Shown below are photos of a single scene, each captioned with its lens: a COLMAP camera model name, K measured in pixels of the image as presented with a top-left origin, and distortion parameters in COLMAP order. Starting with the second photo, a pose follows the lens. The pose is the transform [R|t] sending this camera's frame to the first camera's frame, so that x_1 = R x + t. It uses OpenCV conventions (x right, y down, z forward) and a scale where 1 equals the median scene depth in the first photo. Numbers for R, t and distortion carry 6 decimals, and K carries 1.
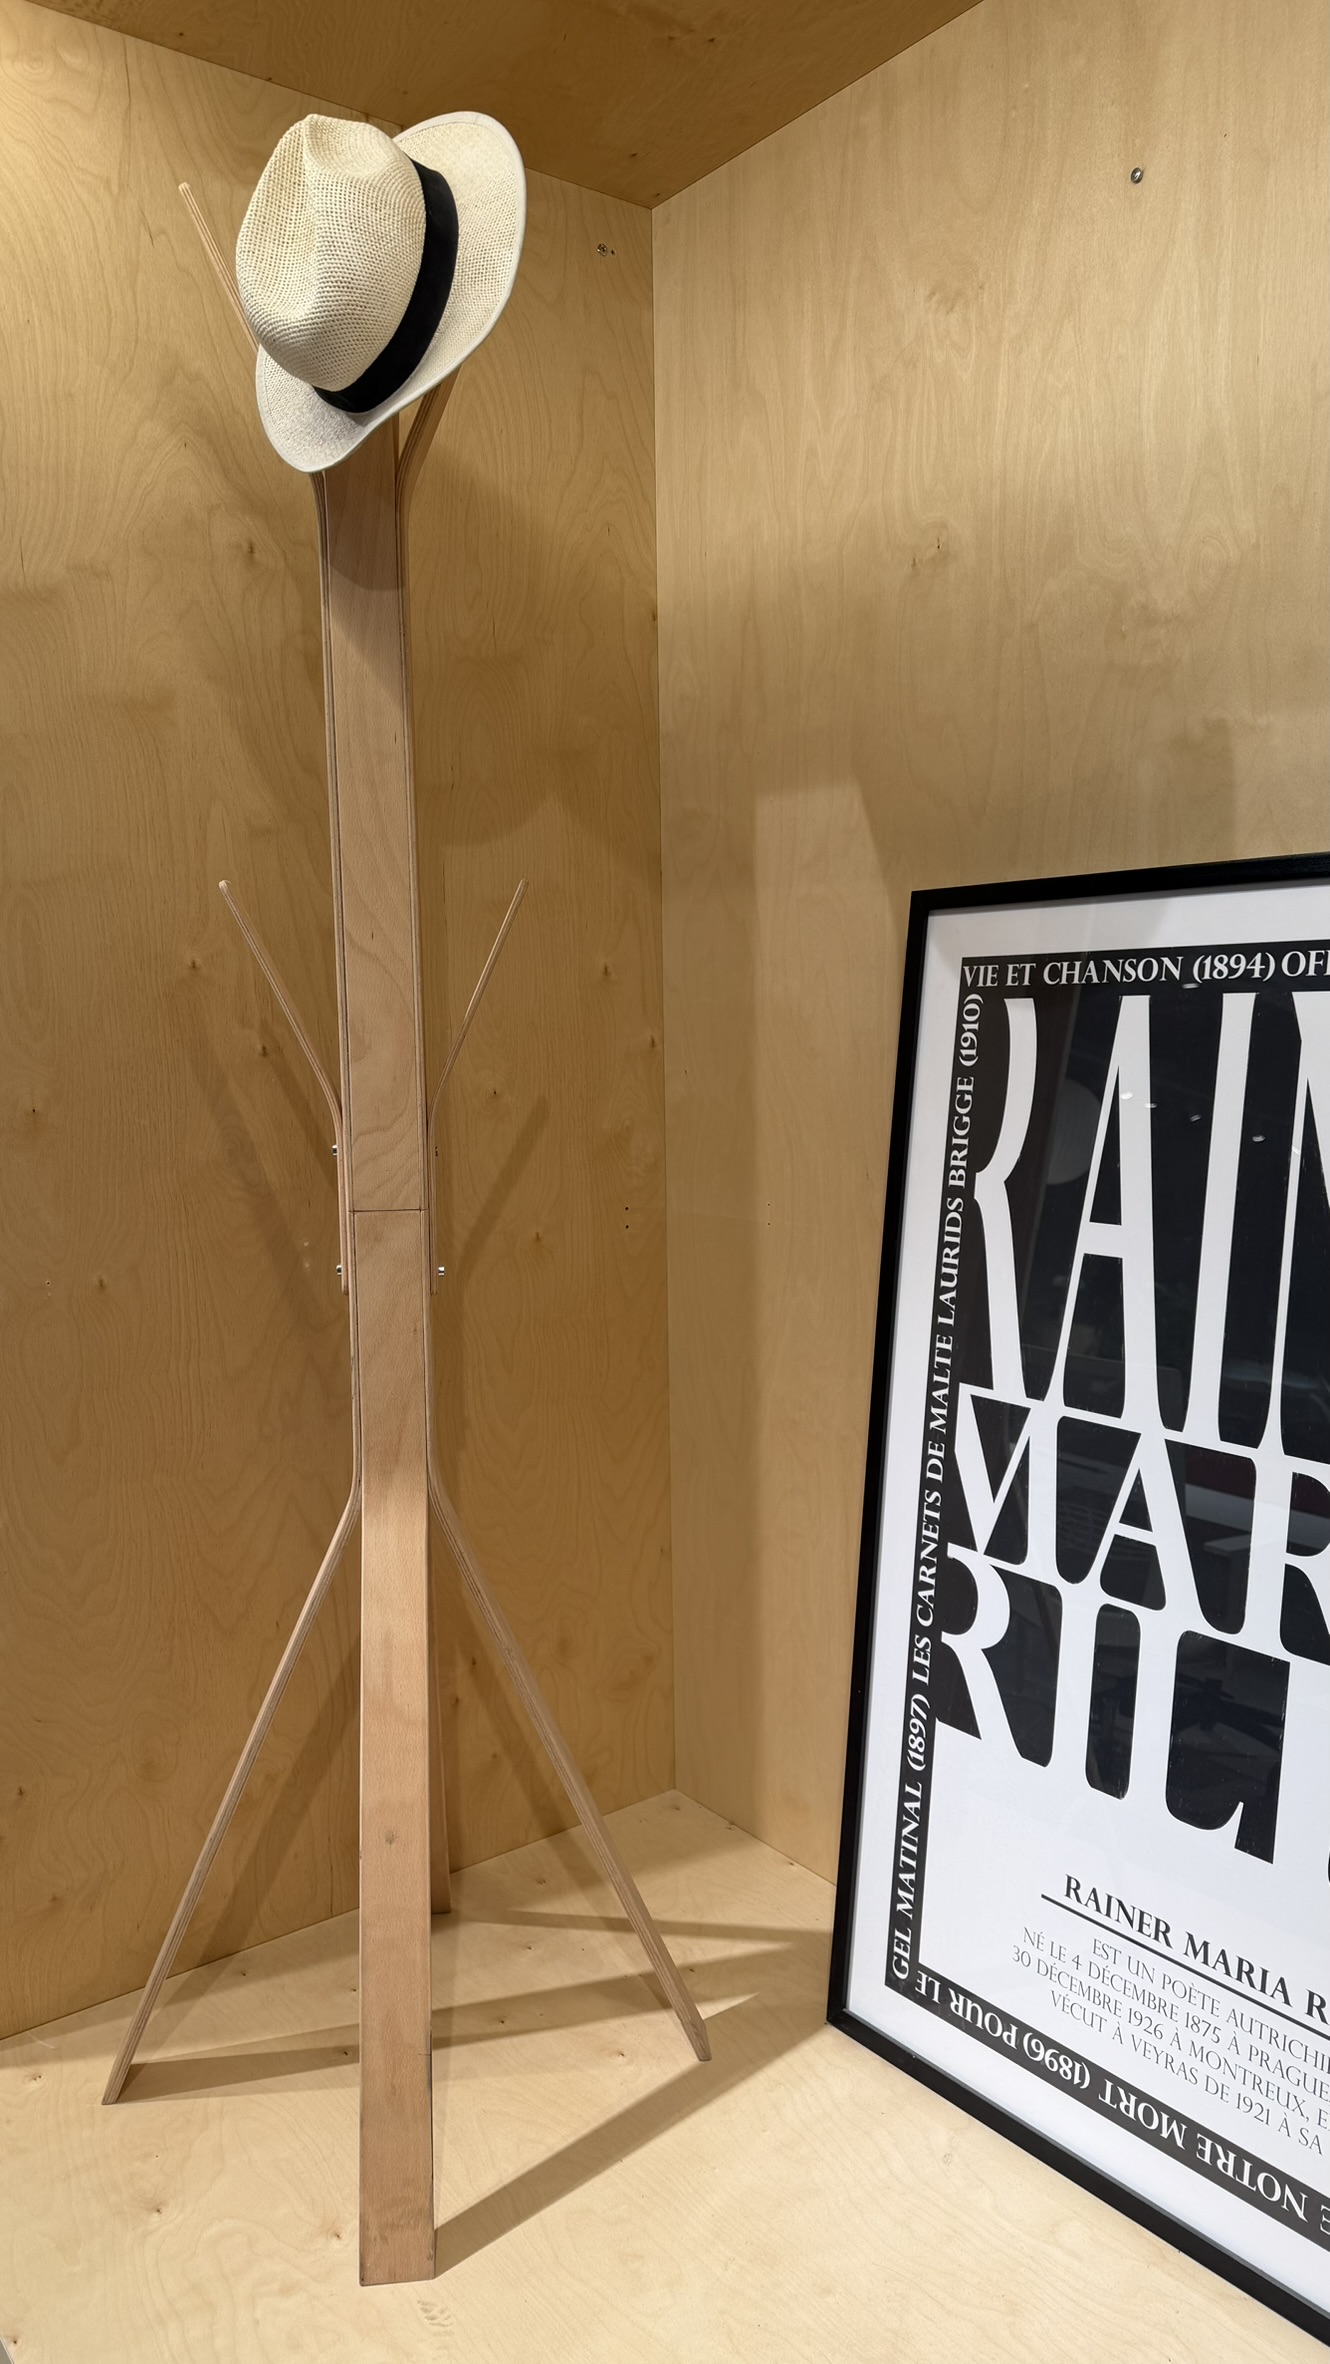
lens RADIAL K [[1676.2, 0, 660.9], [0, 1676.2, 1187.5], [0, 0, 1]] dist [0.077853, -0.110601]
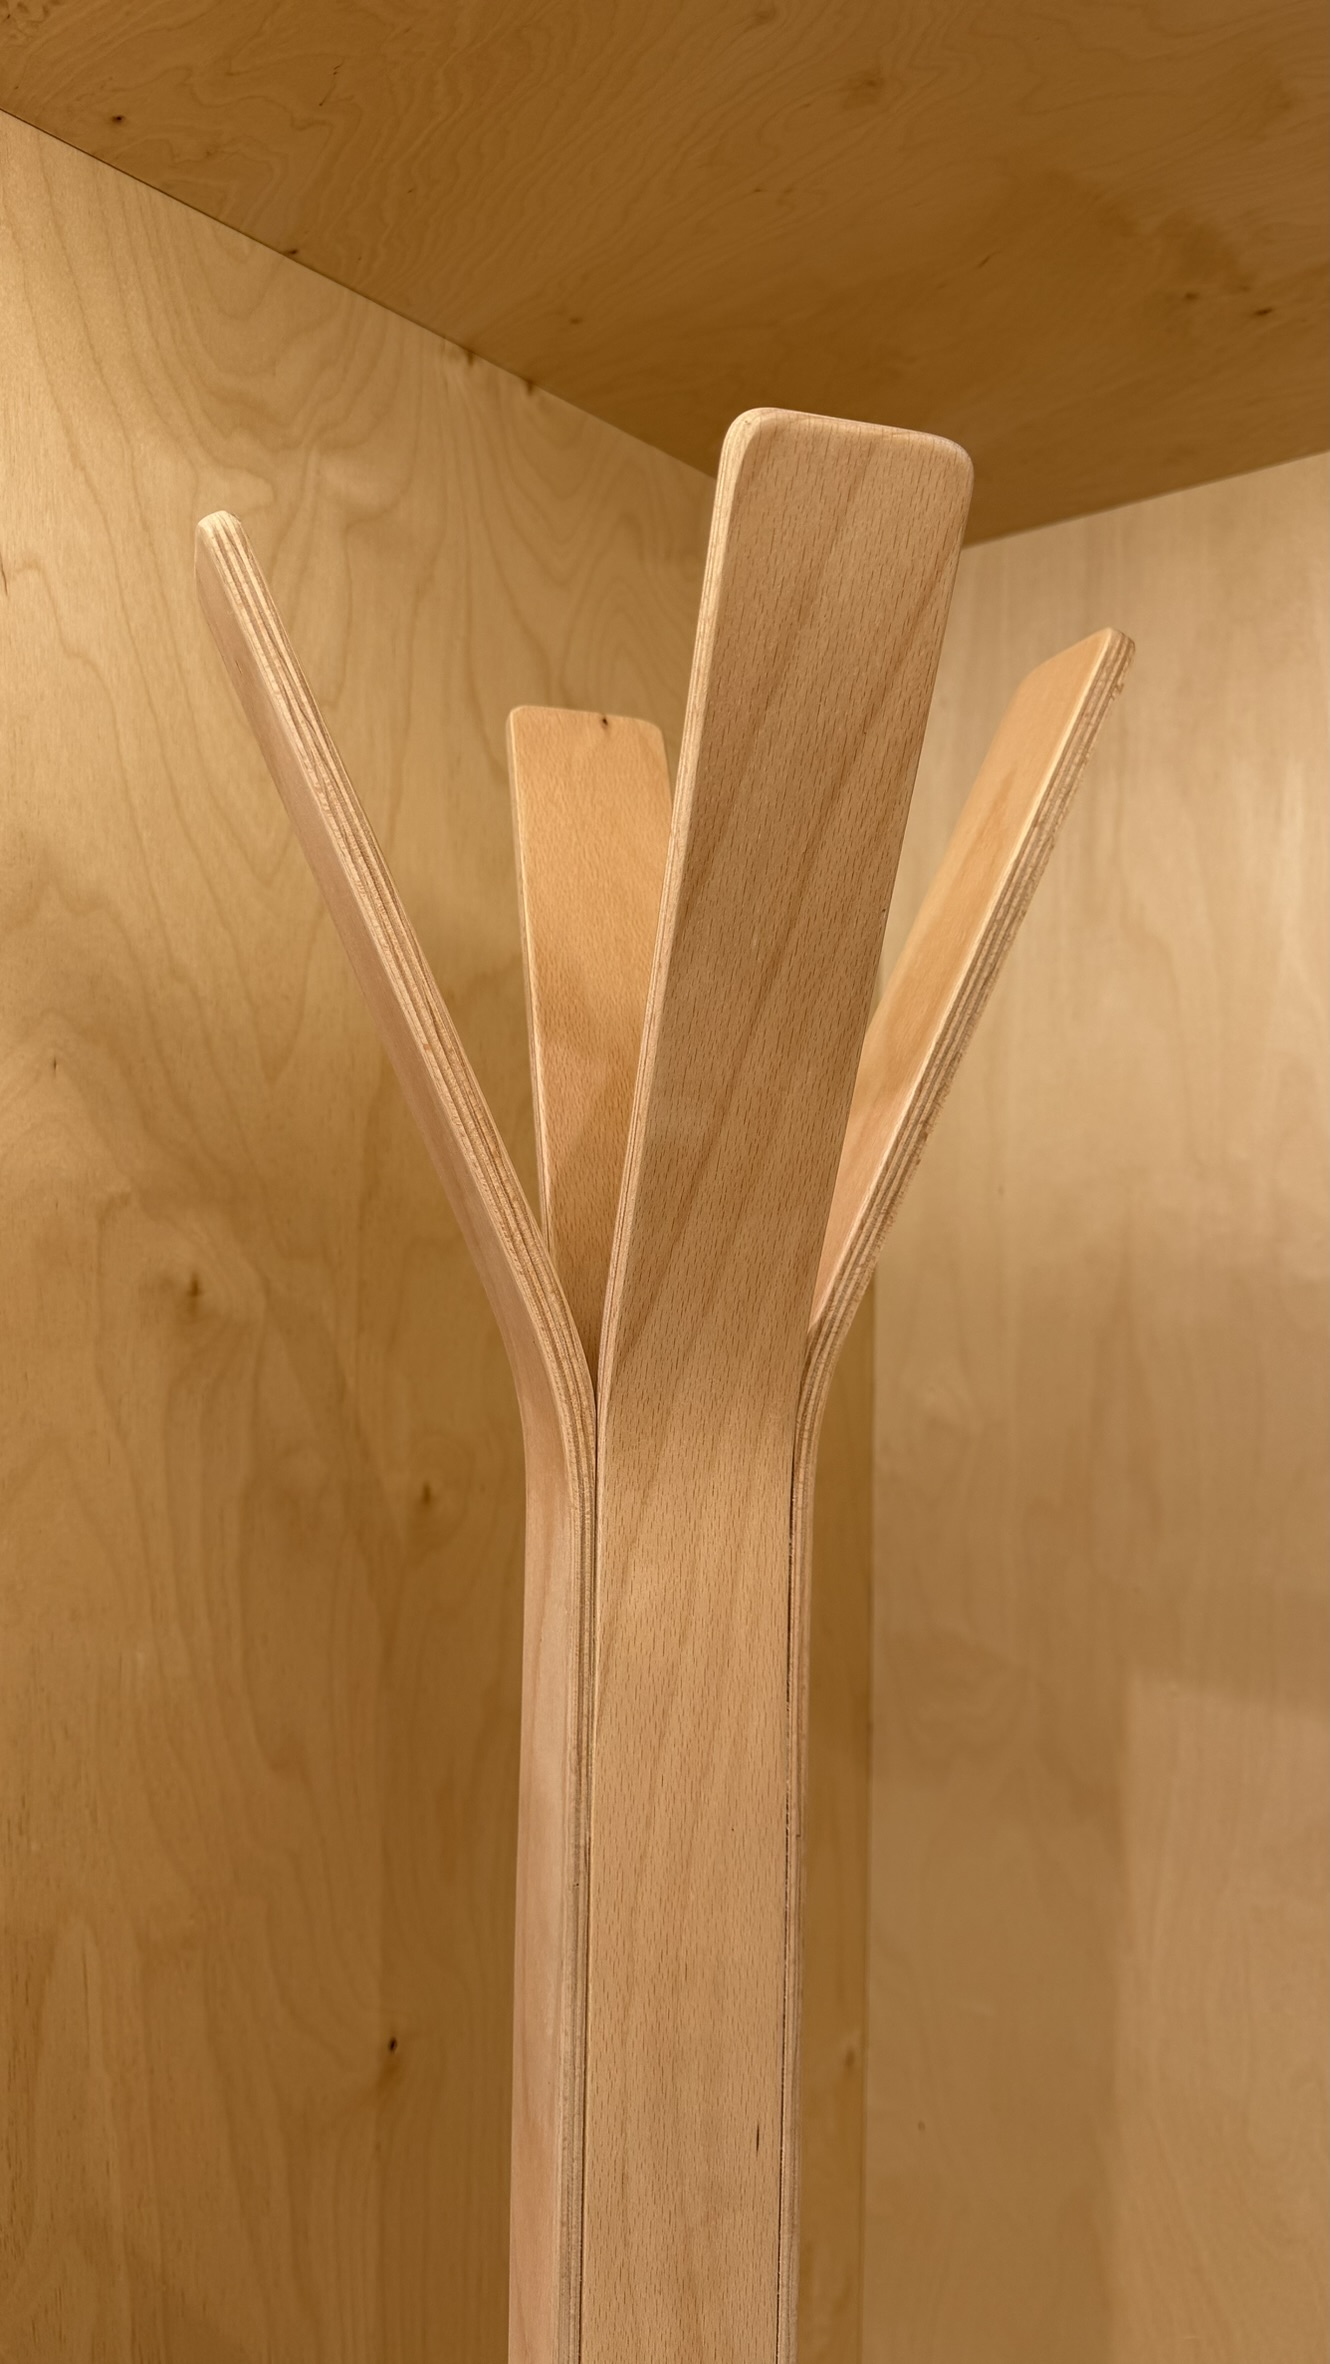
lens RADIAL K [[1679.6, 0, 665.0], [0, 1679.6, 1182.0], [0, 0, 1]] dist [0.065866, -0.106063]
pose [[0.978897, 0.033817, 0.201539, -0.227231], [-0.010419, 0.993189, -0.116045, -0.379567], [-0.204091, 0.111496, 0.972582, 0.606308]]
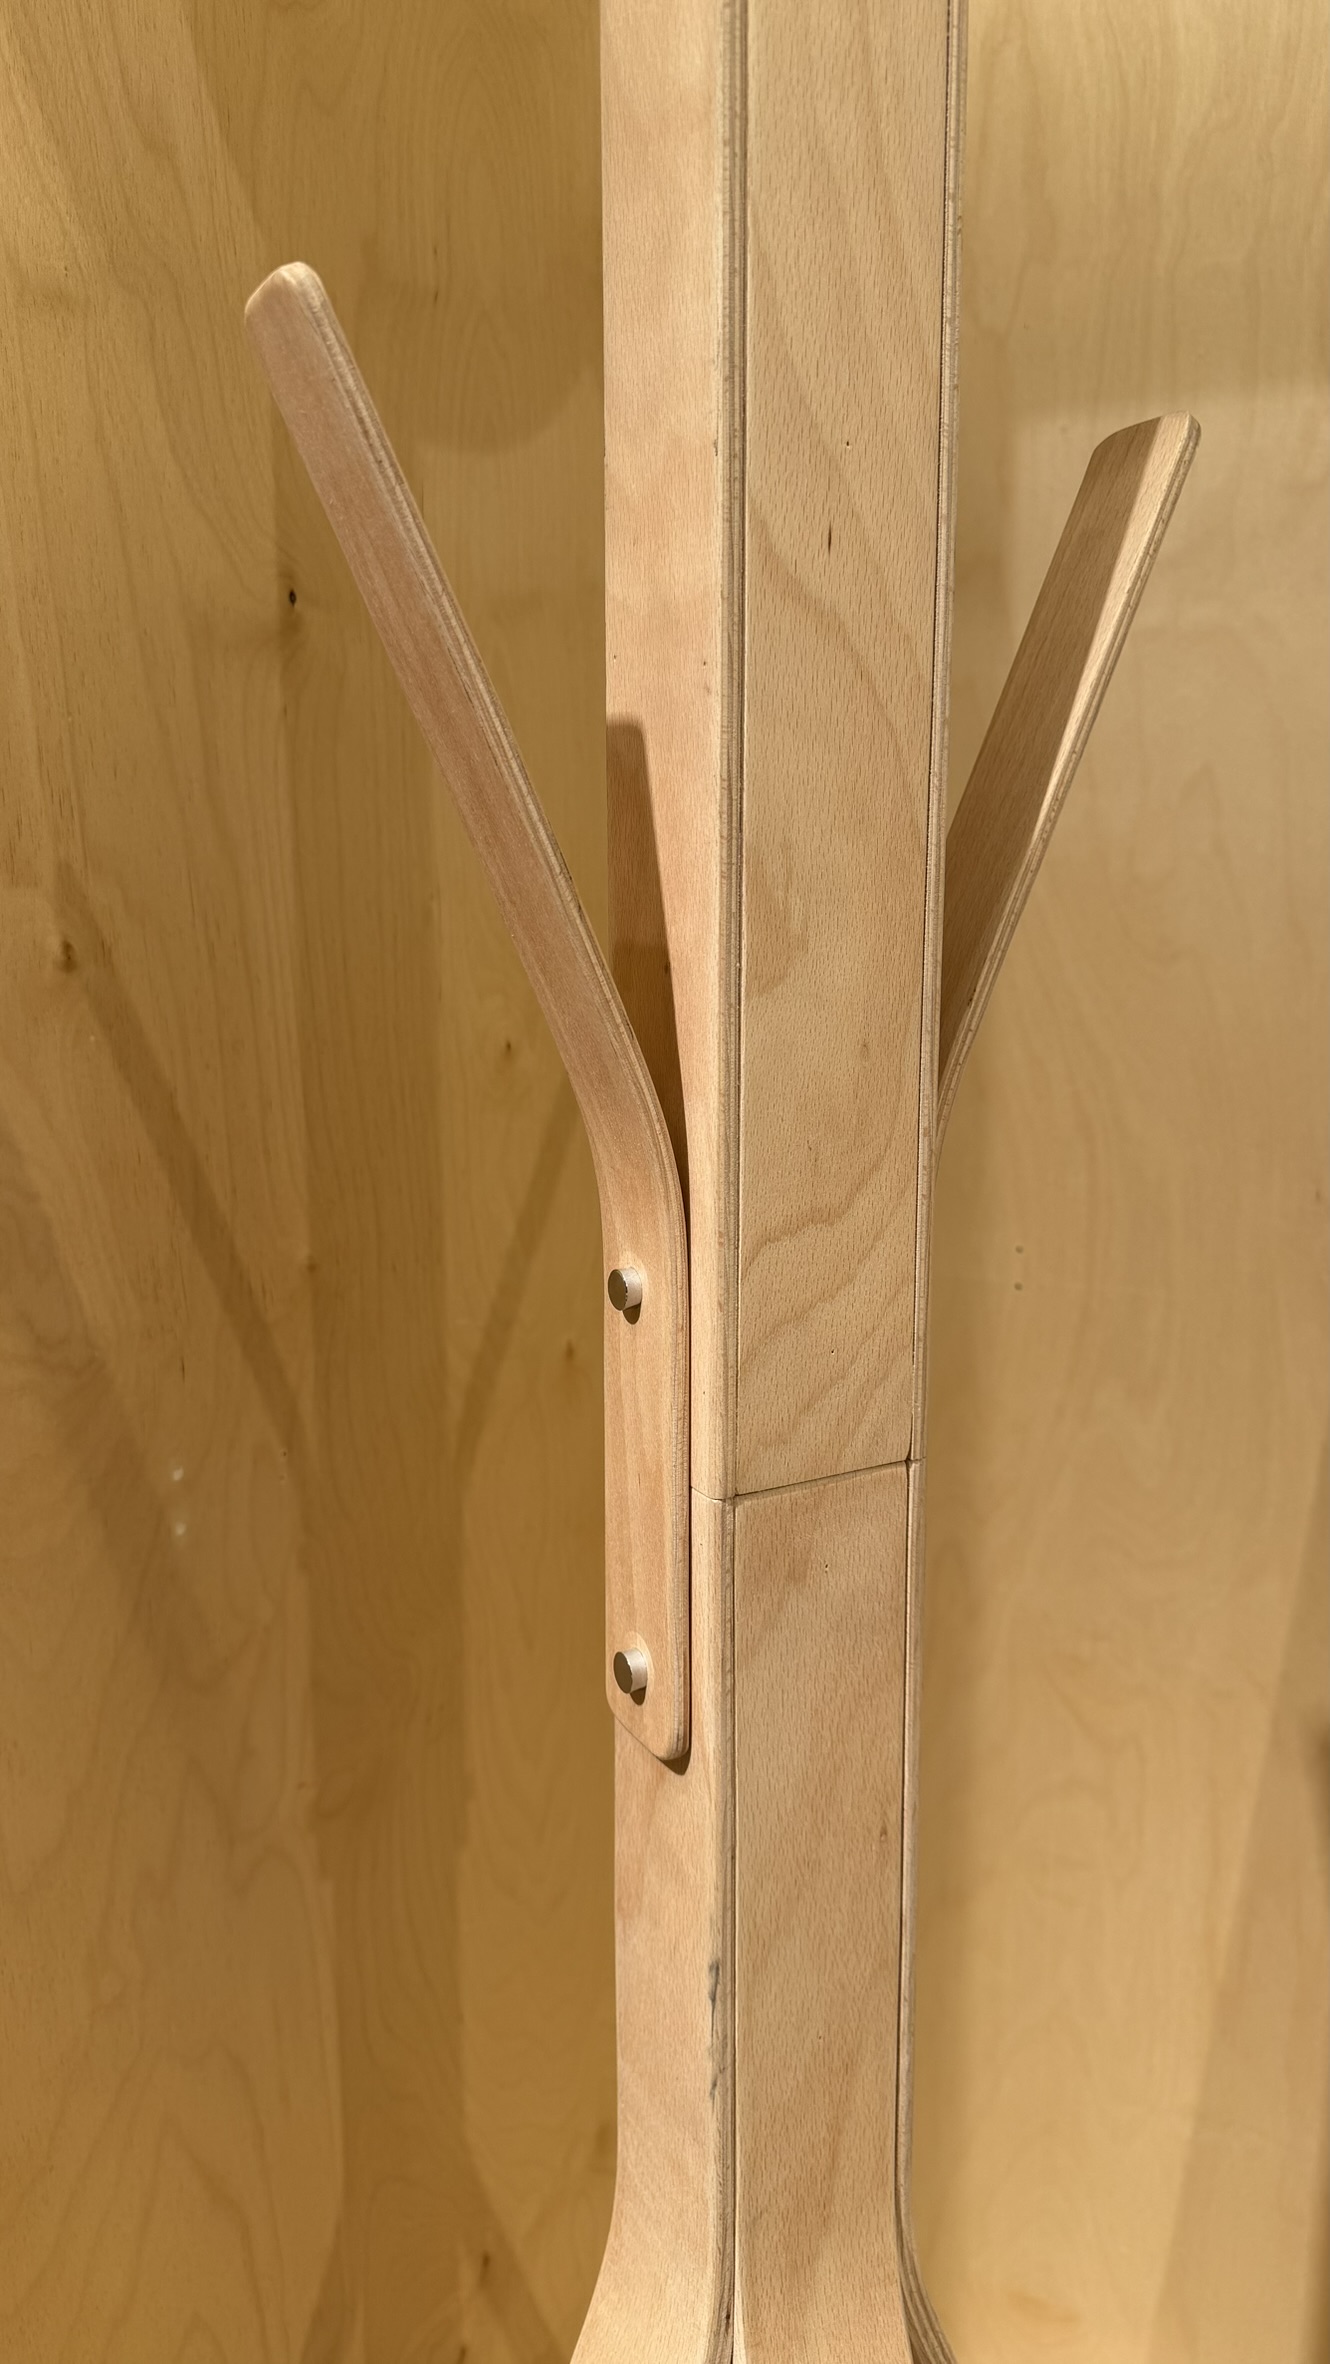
lens RADIAL K [[1696.2, 0, 665.0], [0, 1696.2, 1182.0], [0, 0, 1]] dist [0.025024, -0.046588]
pose [[0.912819, -0.059869, 0.403952, -0.294754], [0.037147, 0.997267, 0.063861, -0.057779], [-0.406671, -0.043288, 0.912549, 0.693248]]
